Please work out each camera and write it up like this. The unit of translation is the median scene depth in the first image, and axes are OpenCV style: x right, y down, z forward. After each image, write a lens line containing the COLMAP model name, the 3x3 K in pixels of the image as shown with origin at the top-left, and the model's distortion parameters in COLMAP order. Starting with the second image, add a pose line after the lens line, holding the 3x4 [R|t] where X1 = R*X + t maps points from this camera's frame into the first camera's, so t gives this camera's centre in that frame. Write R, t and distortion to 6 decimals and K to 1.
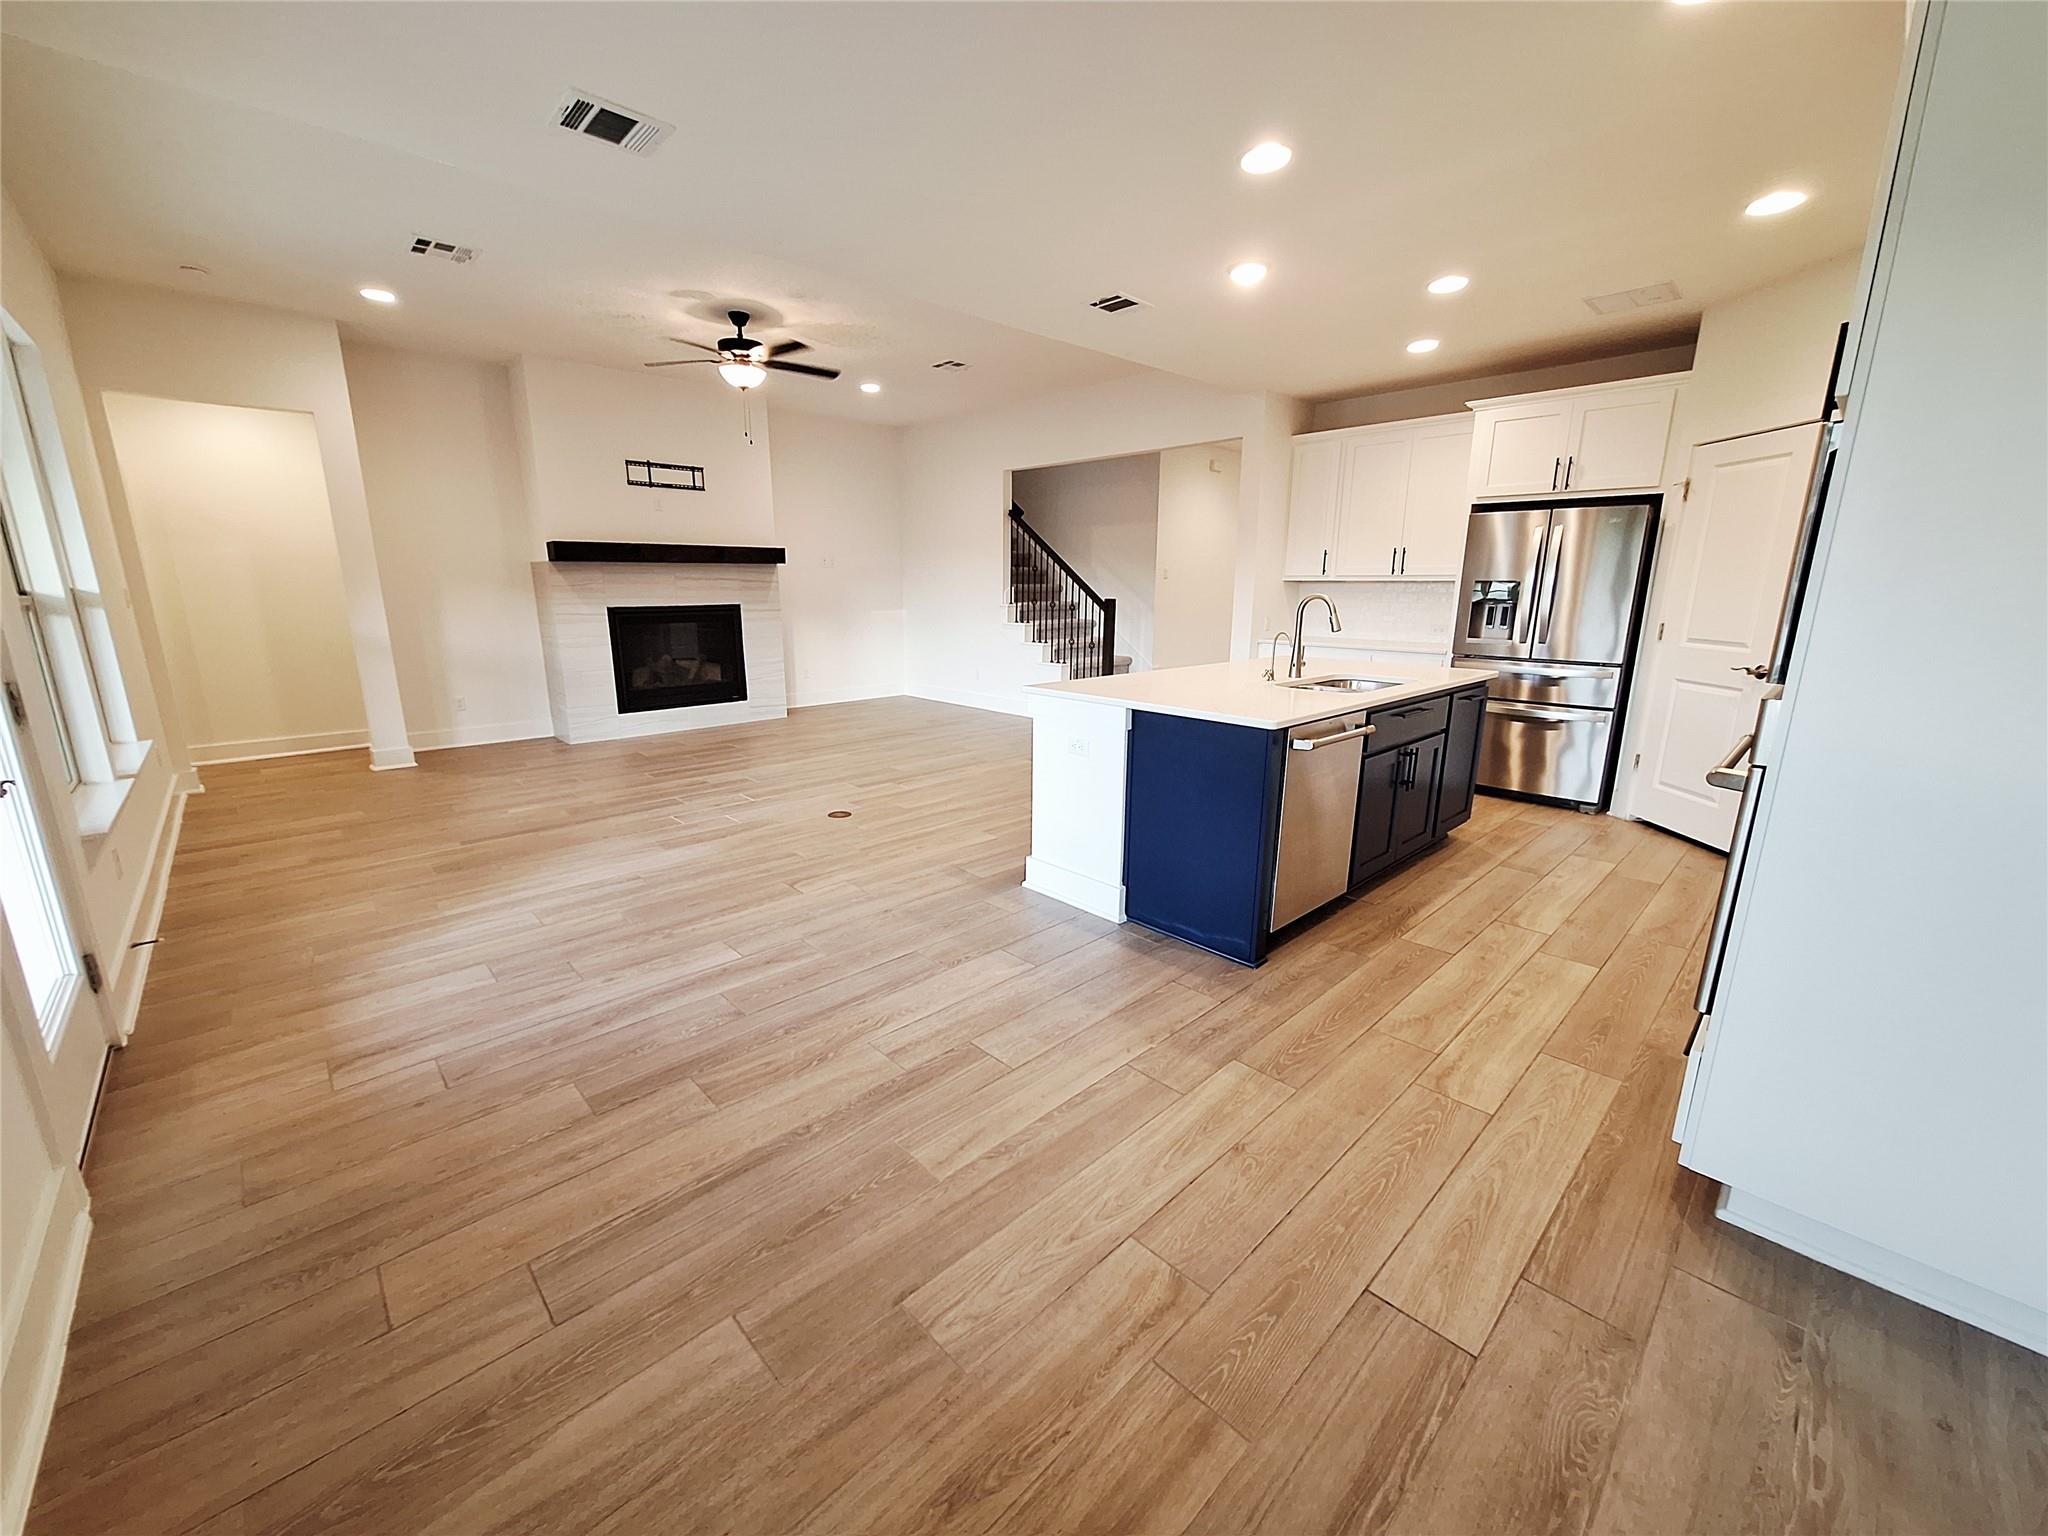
lens RADIAL K [[801.7, 0, 1007.1], [0, 801.7, 766.5], [0, 0, 1]] dist [-0.004049, 0.000735]
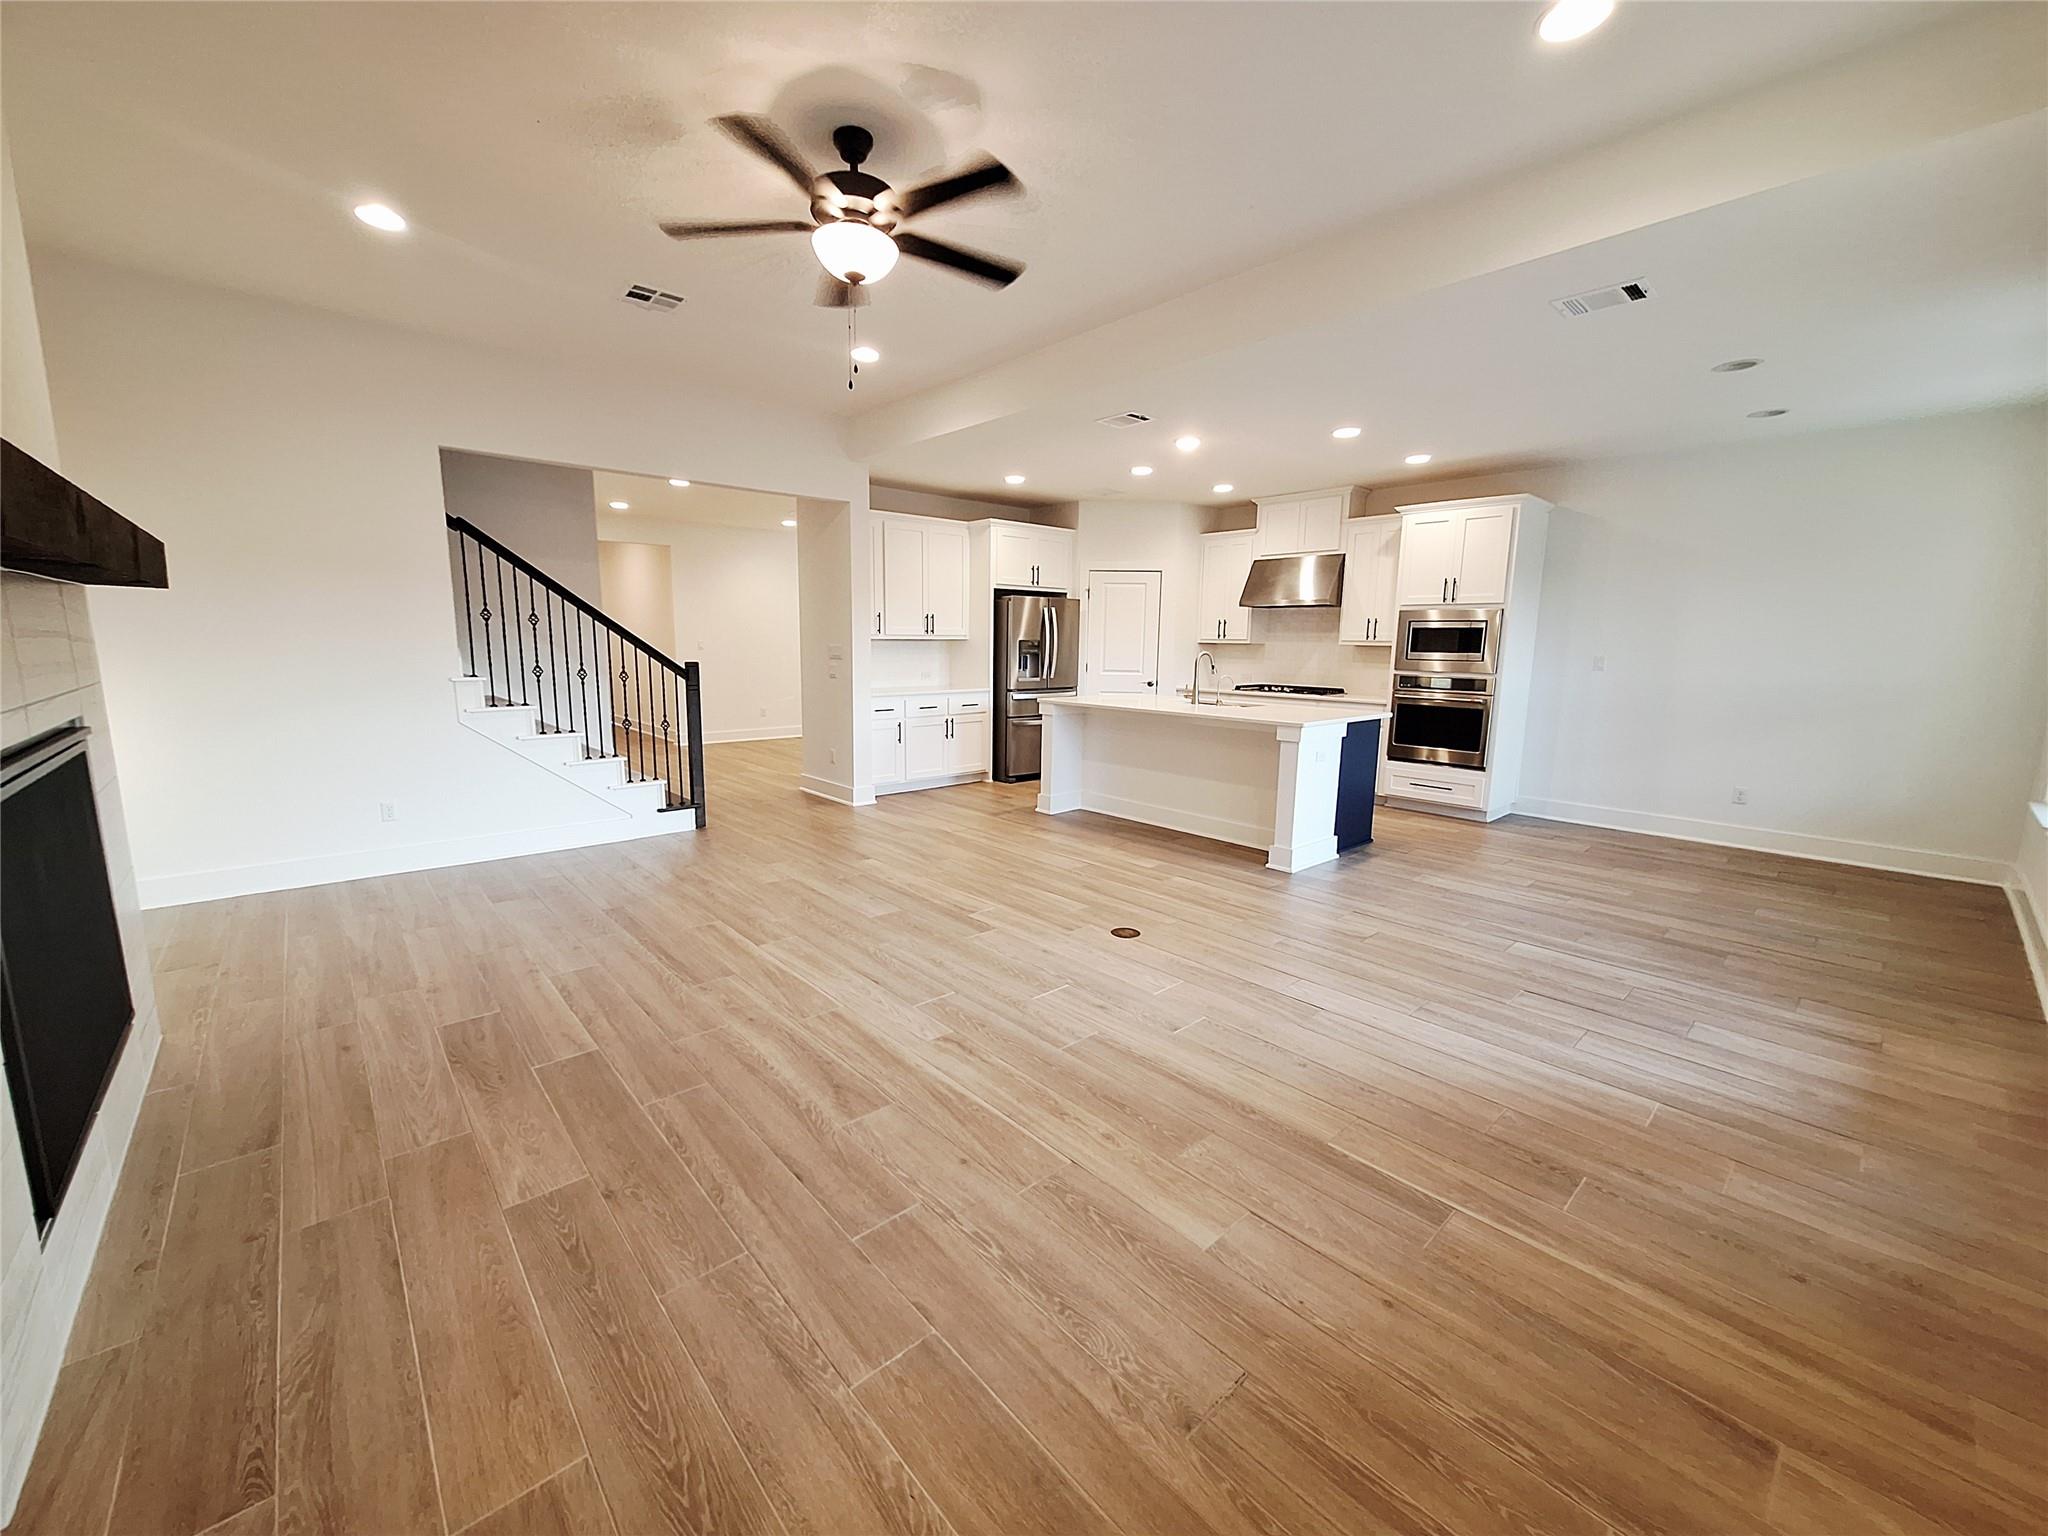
lens RADIAL K [[801.7, 0, 1000.0], [0, 801.7, 766.2], [0, 0, 1]] dist [-0.004049, 0.000735]
pose [[0.033285, -0.159097, 0.986702, -1.763815], [0.212682, 0.965764, 0.148547, -0.445757], [-0.976555, 0.204909, 0.065982, 1.865470]]
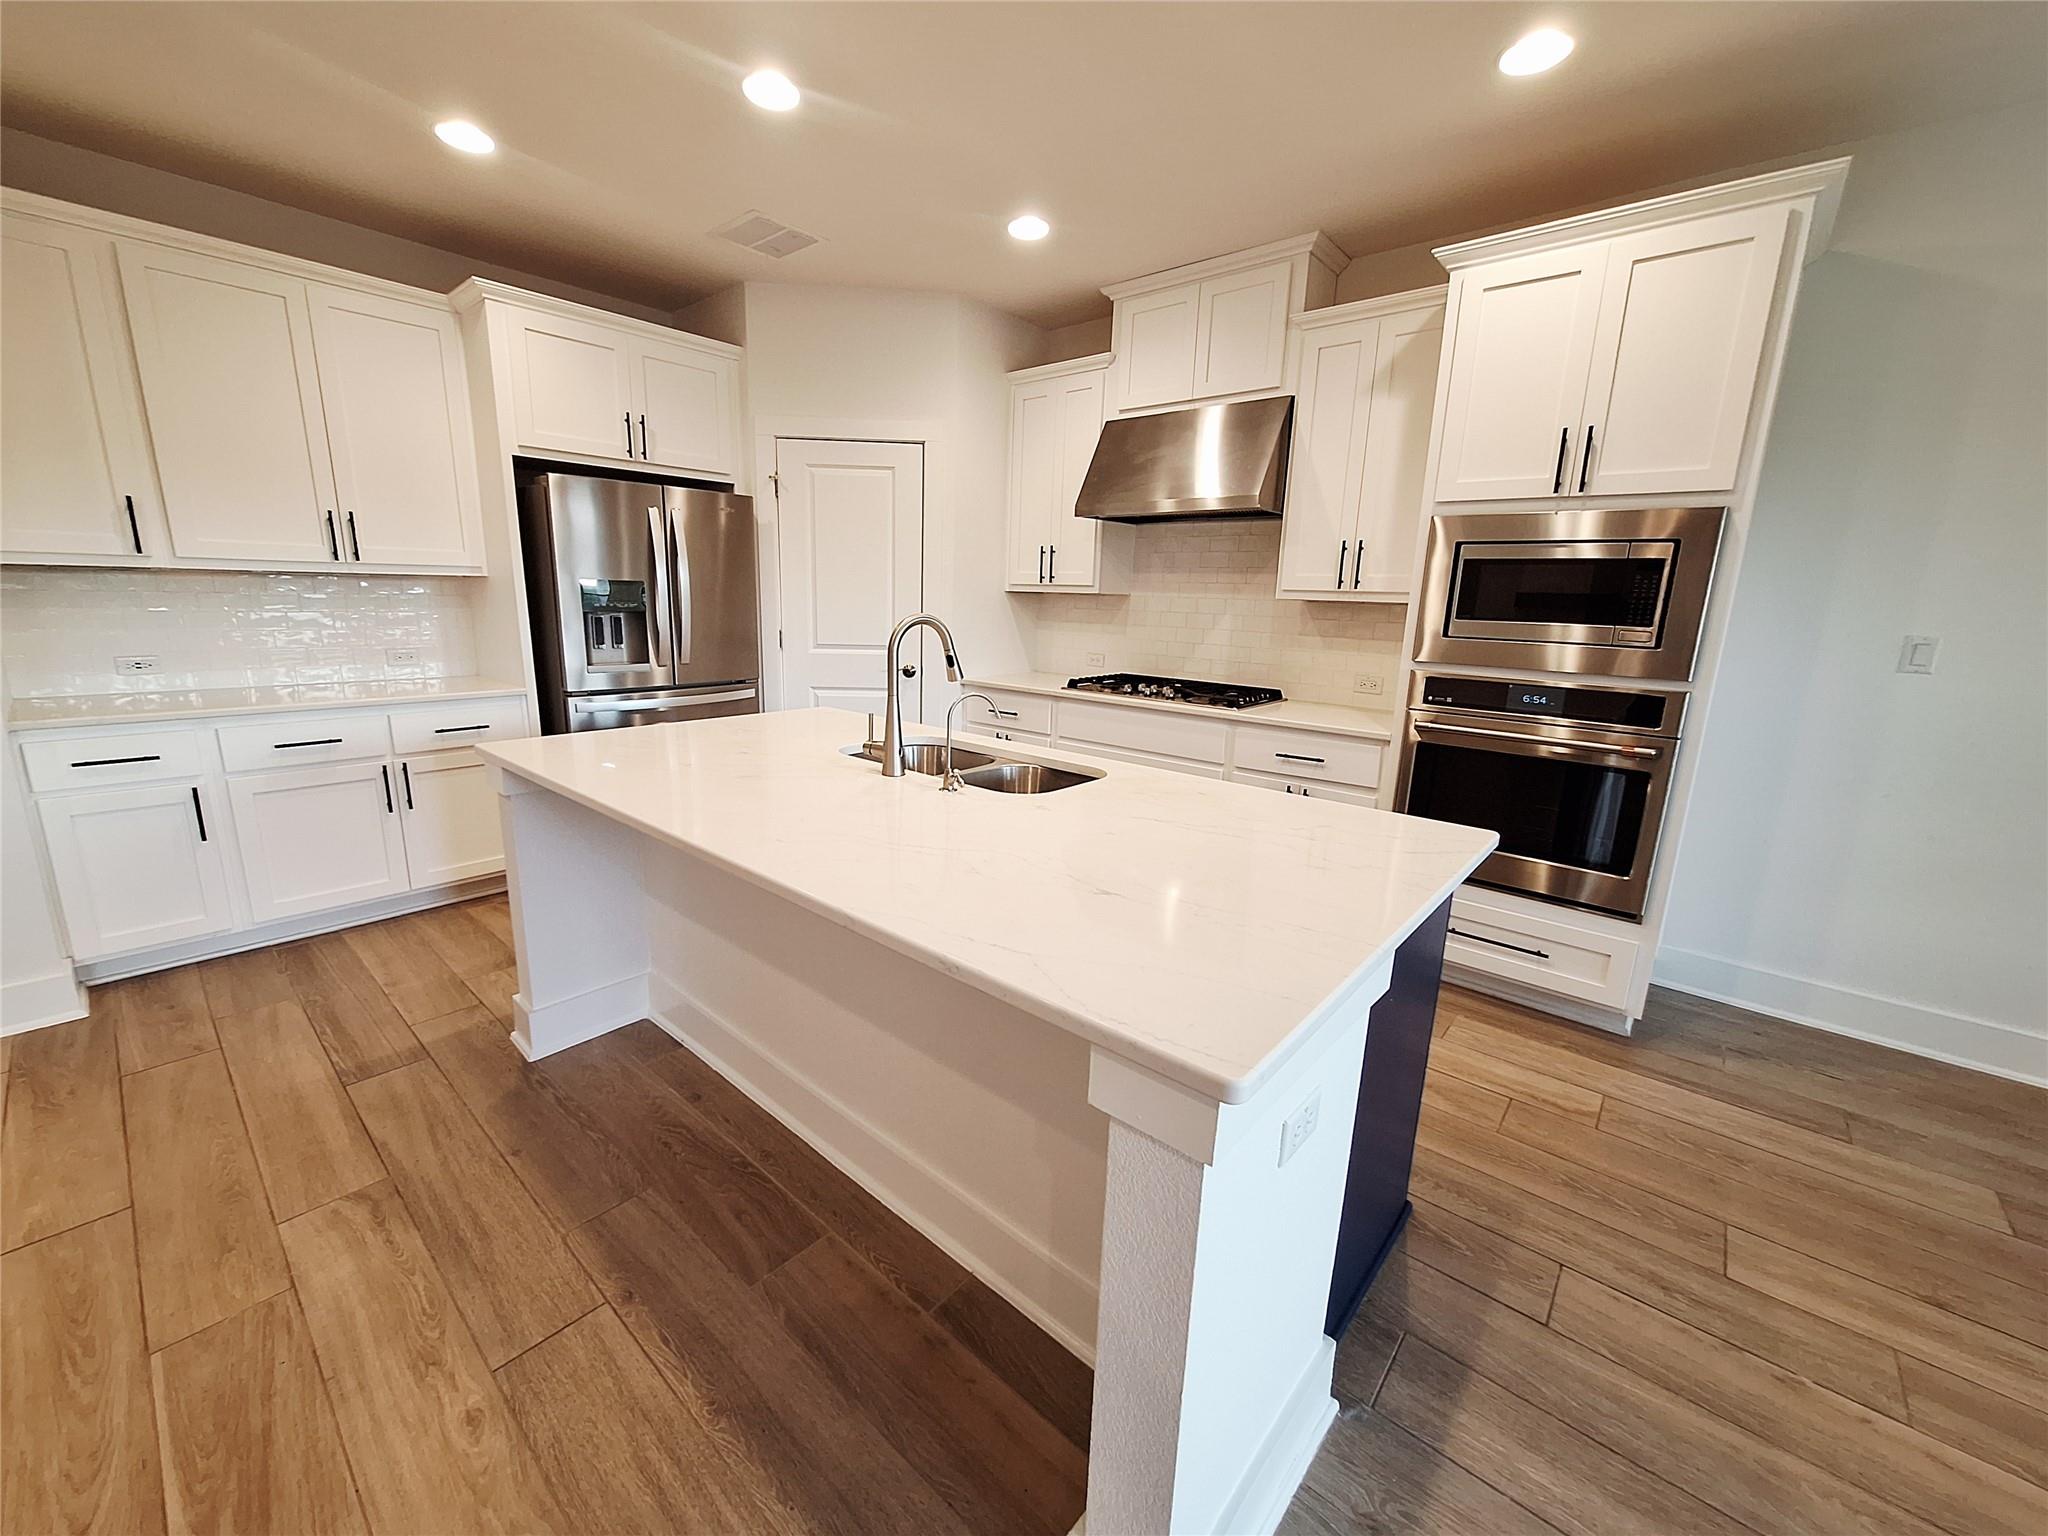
lens RADIAL K [[801.7, 0, 997.7], [0, 801.7, 766.7], [0, 0, 1]] dist [-0.004049, 0.000735]
pose [[-0.090698, -0.219122, 0.971473, -0.224291], [0.197342, 0.952195, 0.233198, -0.324532], [-0.976130, 0.212863, -0.043120, 1.377831]]
